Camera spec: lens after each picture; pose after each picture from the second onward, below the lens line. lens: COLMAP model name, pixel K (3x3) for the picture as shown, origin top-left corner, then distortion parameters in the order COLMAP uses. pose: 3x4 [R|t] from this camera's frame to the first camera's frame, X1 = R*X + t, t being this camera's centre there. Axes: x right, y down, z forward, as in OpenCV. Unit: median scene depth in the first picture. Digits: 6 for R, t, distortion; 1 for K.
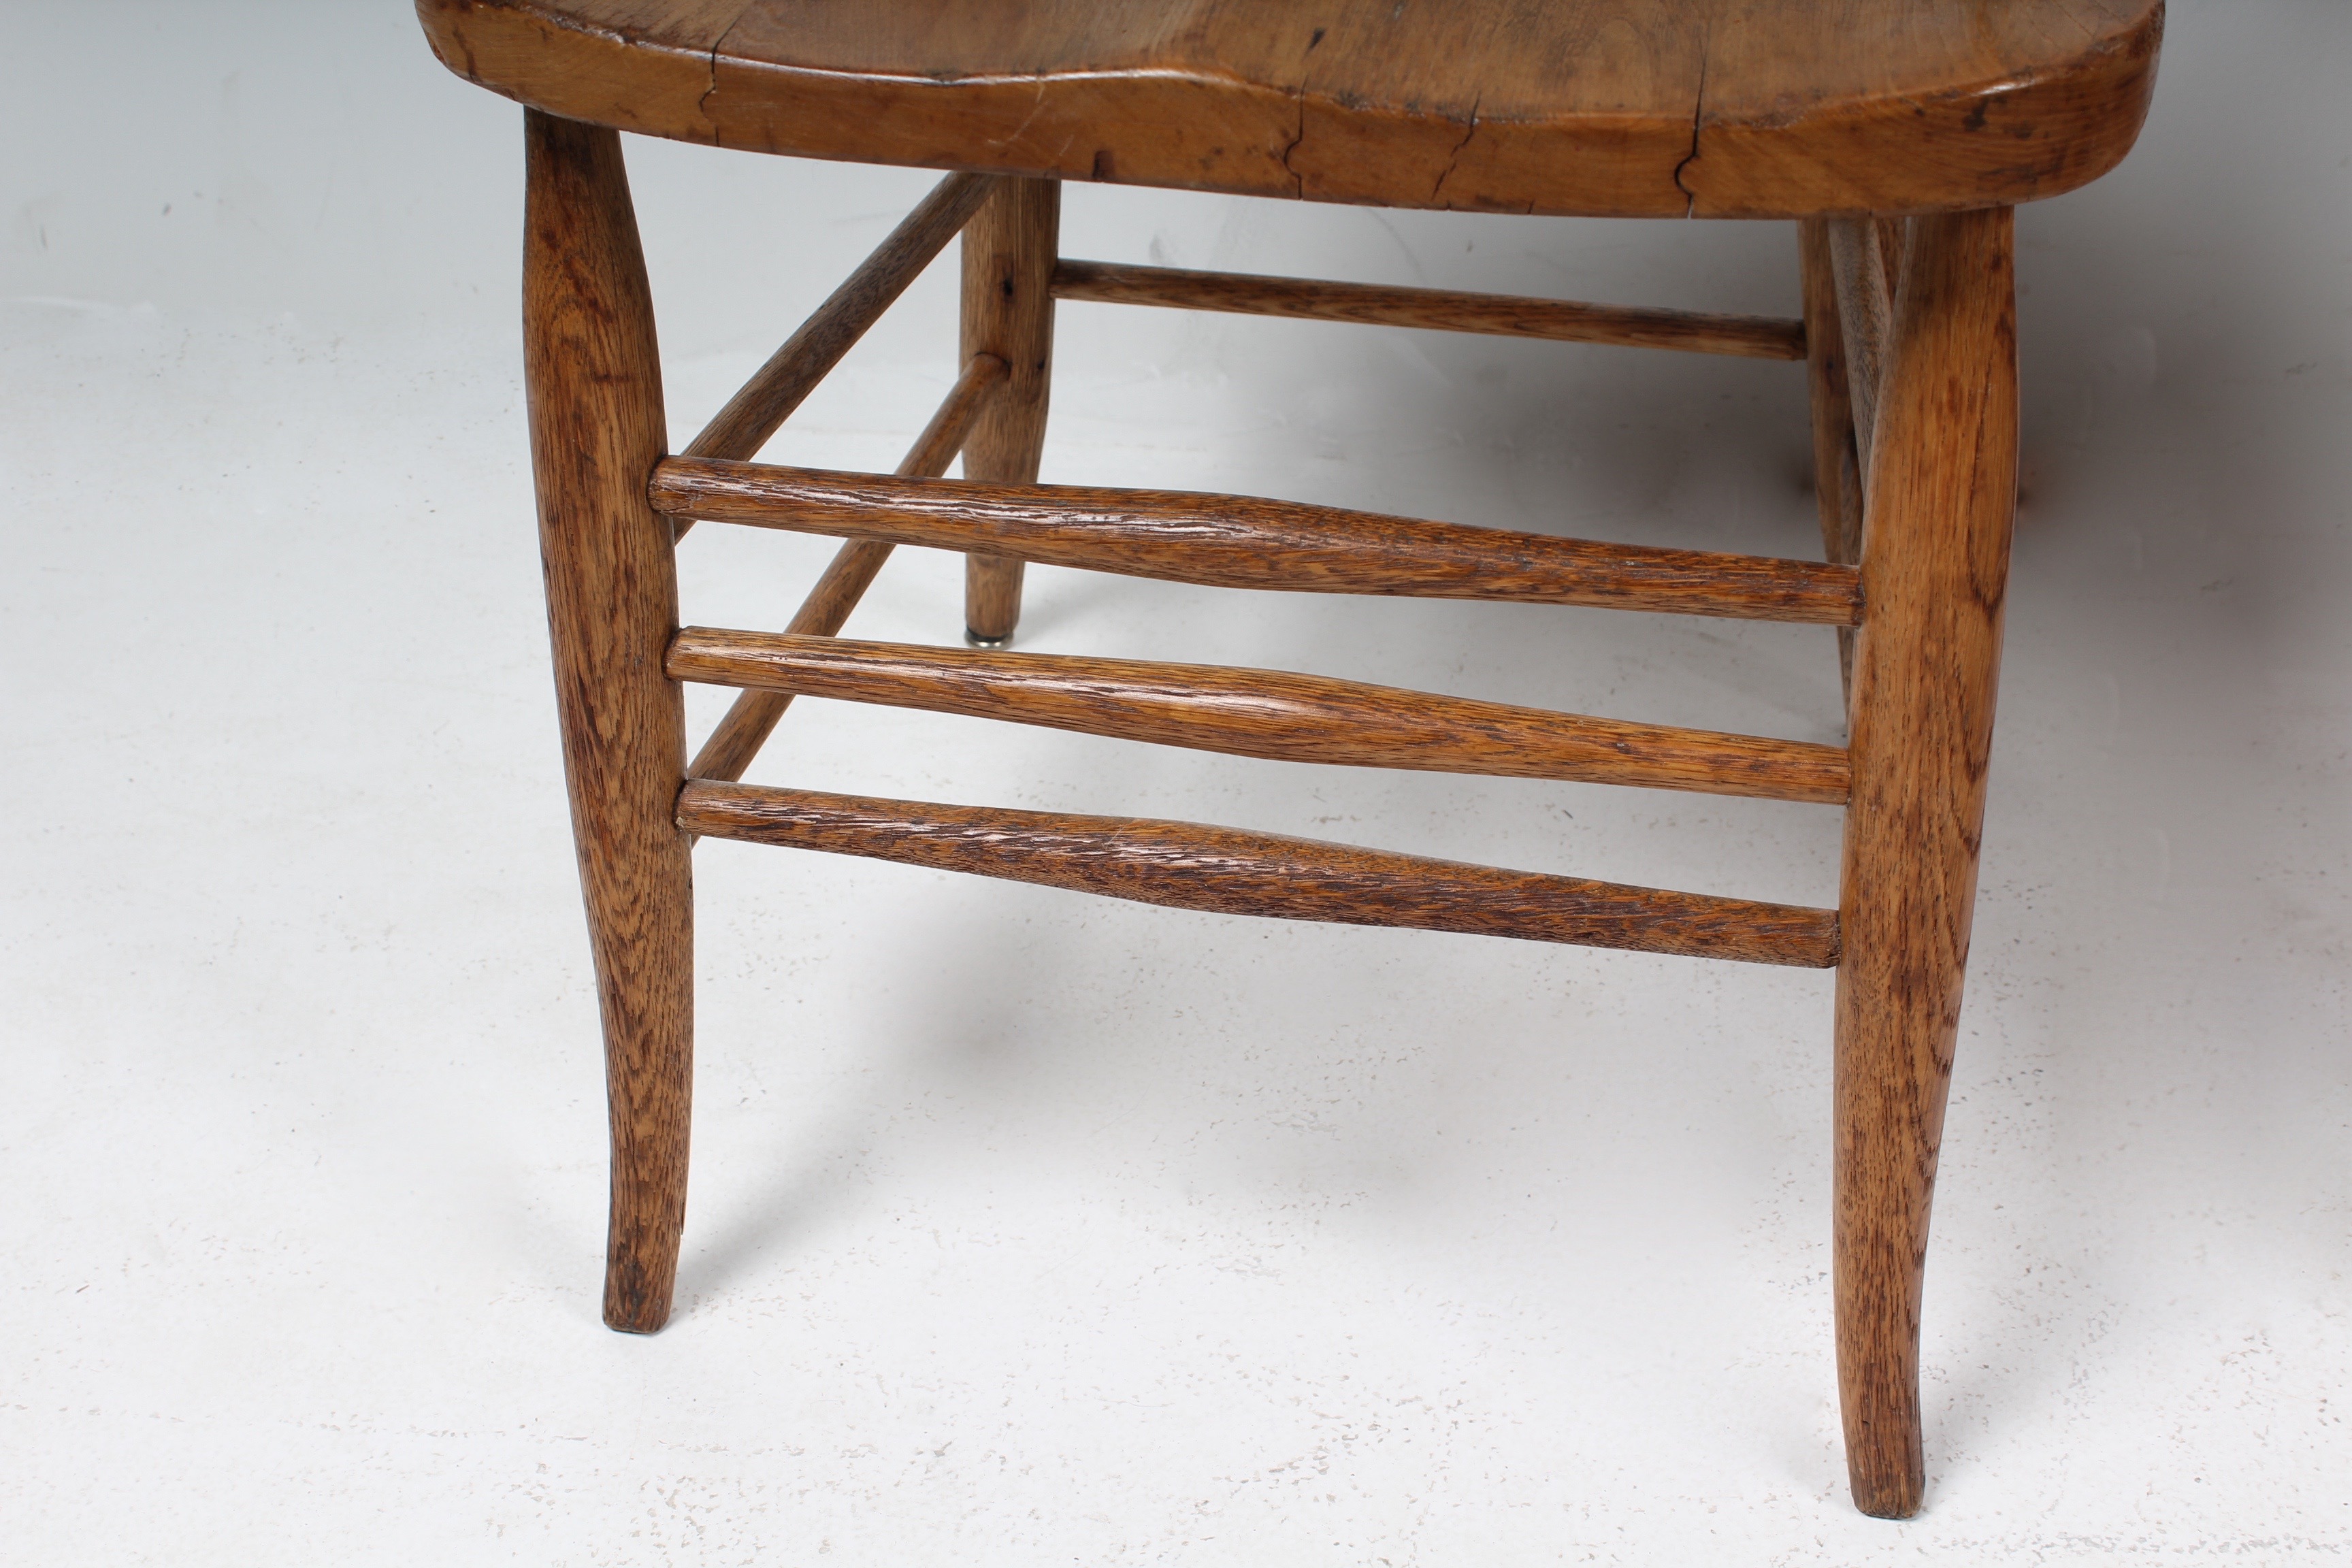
lens RADIAL K [[3258.8, 0, 1173.6], [0, 3258.8, 773.2], [0, 0, 1]] dist [-0.023518, 0.000000]
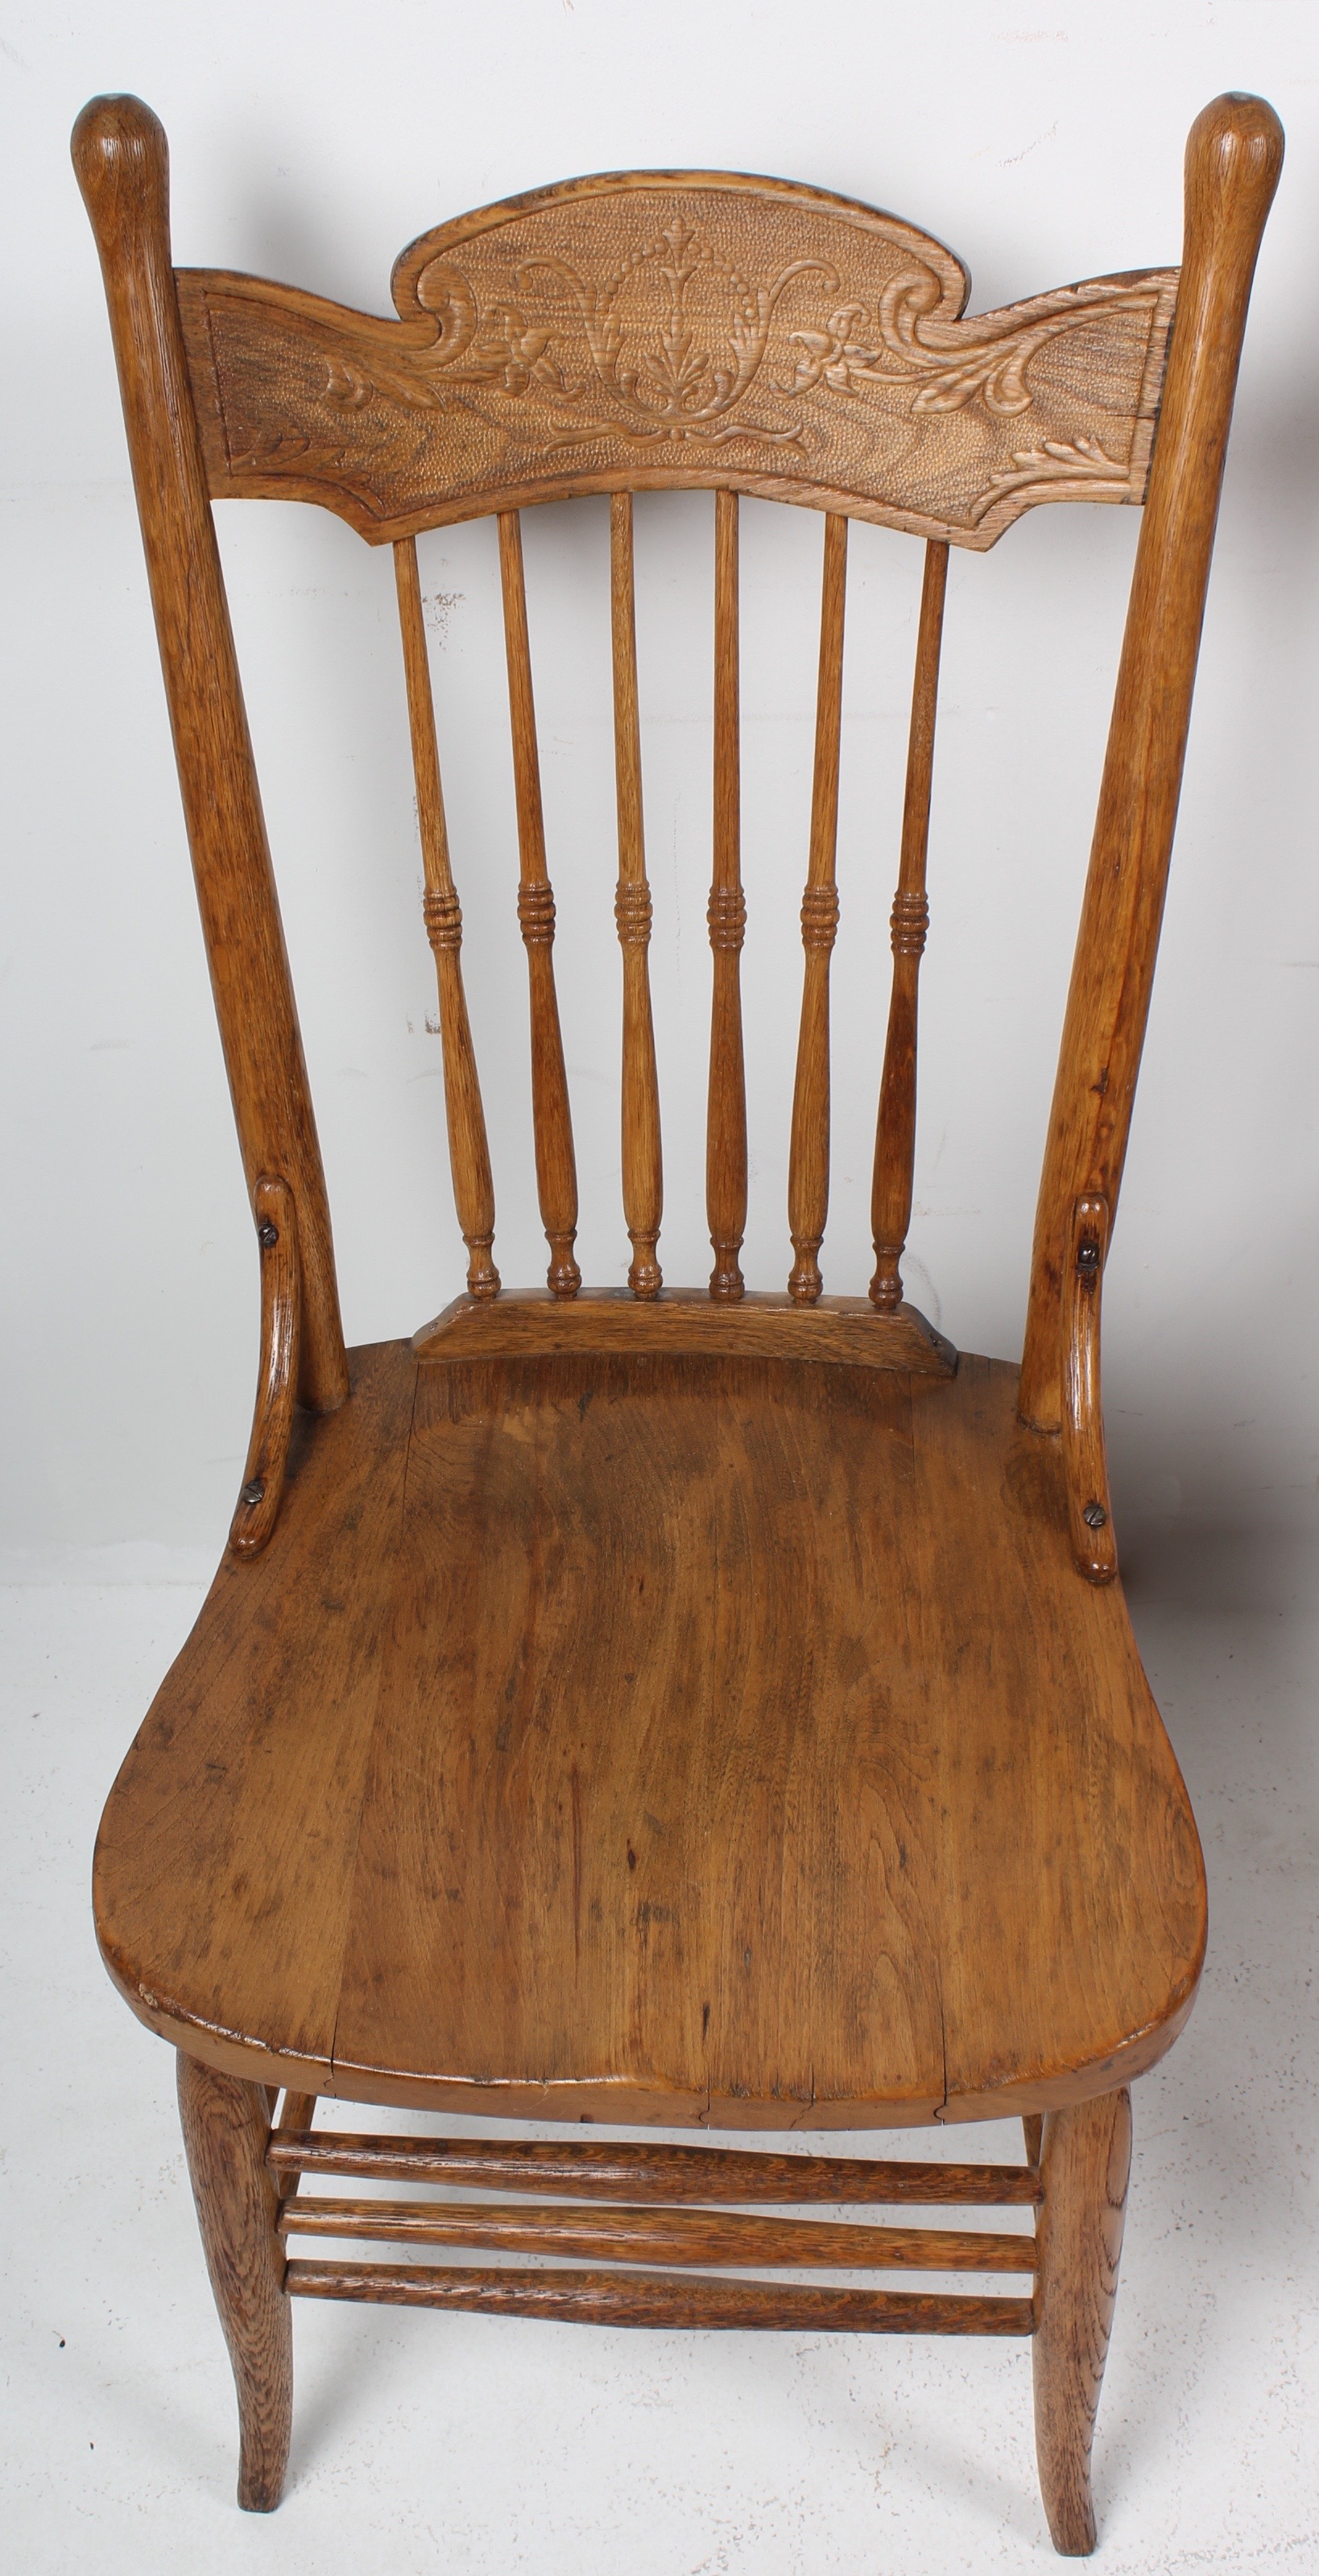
lens RADIAL K [[2951.2, 0, 641.0], [0, 2951.2, 1335.5], [0, 0, 1]] dist [-0.071588, 0.000000]
pose [[0.987441, -0.110690, 0.112726, -0.091063], [0.091630, 0.982508, 0.162116, -0.629843], [-0.128699, -0.149751, 0.980312, -0.303926]]
